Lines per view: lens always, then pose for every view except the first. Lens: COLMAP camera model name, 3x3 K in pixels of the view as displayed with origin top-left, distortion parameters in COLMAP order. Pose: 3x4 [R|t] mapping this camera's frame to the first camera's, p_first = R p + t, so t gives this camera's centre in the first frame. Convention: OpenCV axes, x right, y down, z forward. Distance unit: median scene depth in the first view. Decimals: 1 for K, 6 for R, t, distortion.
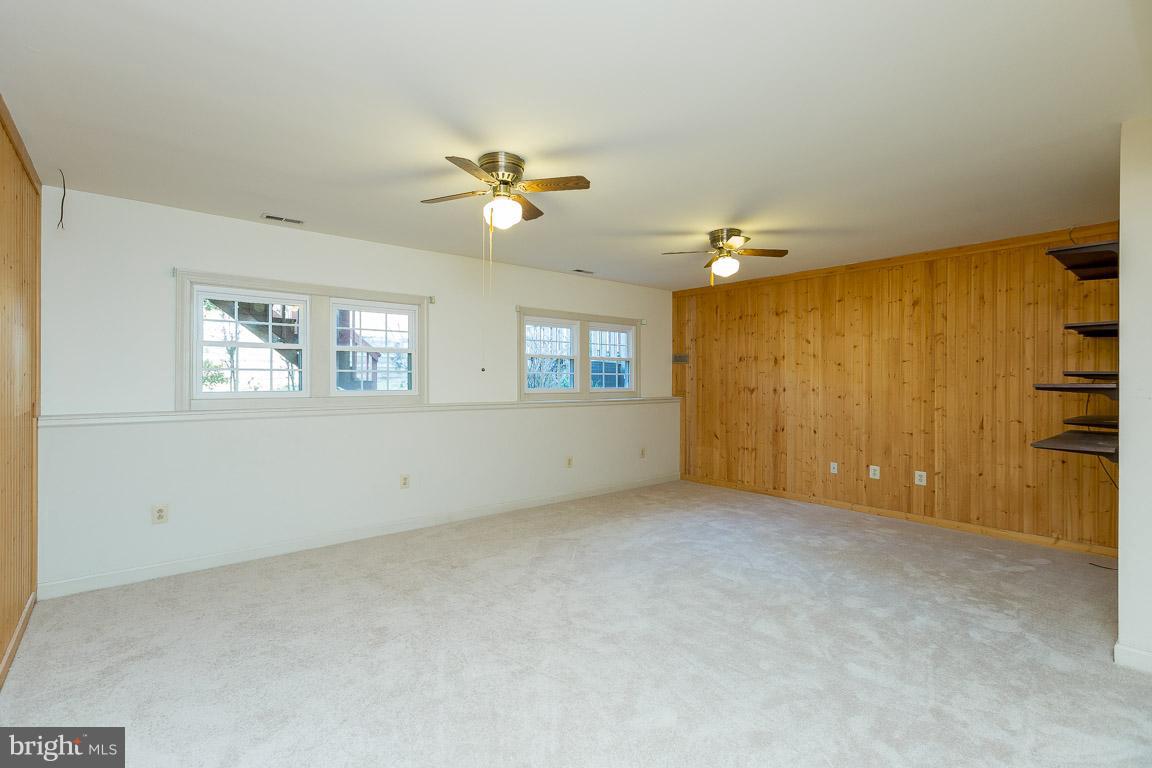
lens RADIAL K [[540.8, 0, 579.0], [0, 540.8, 368.7], [0, 0, 1]] dist [0.005093, 0.000972]
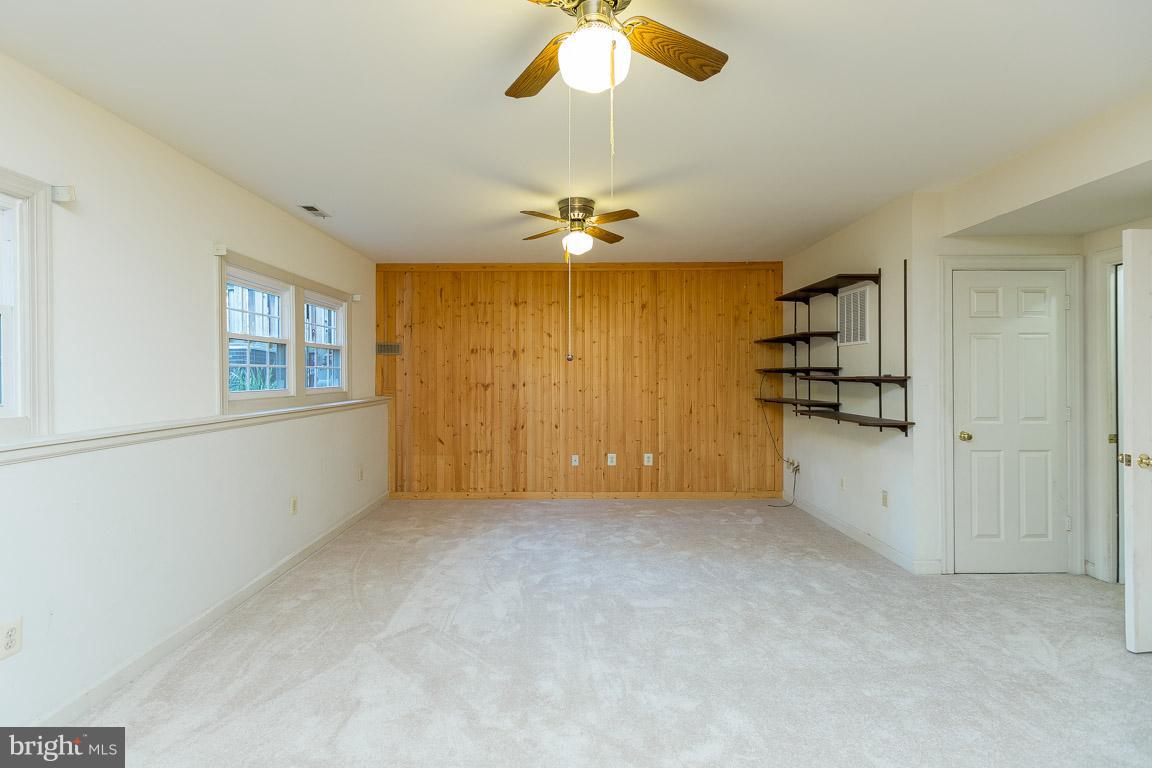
lens RADIAL K [[525.7, 0, 576.4], [0, 525.7, 364.7], [0, 0, 1]] dist [0.001476, 0.000998]
pose [[0.648556, 0.008050, 0.761124, -0.303254], [-0.010520, 0.999943, -0.001612, 0.005010], [-0.761094, -0.006962, 0.648604, 0.383113]]
